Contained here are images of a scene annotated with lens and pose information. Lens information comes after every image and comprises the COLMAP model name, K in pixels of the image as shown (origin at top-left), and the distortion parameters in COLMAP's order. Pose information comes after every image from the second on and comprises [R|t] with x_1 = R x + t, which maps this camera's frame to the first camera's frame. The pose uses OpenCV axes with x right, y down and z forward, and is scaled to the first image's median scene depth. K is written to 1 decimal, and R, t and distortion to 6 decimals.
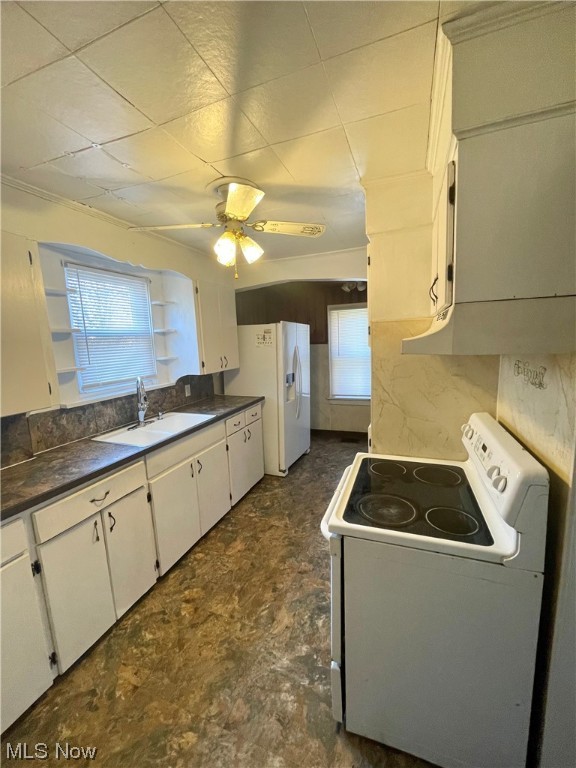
lens RADIAL K [[313.8, 0, 289.3], [0, 313.8, 383.4], [0, 0, 1]] dist [-0.001960, -0.000600]
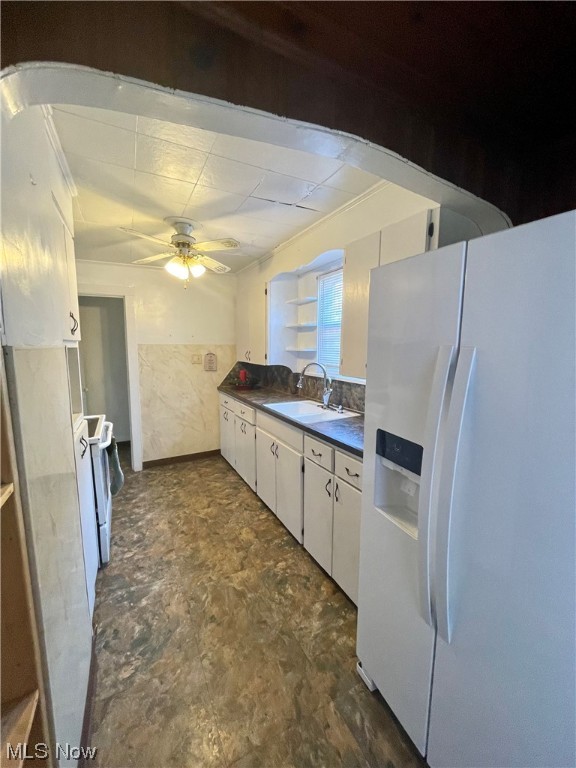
lens RADIAL K [[313.8, 0, 289.3], [0, 313.8, 383.4], [0, 0, 1]] dist [-0.001960, -0.000600]
pose [[-0.665197, 0.131991, -0.734909, 0.444255], [-0.079916, 0.966012, 0.245833, -0.226586], [0.742379, 0.222258, -0.632041, 1.709386]]
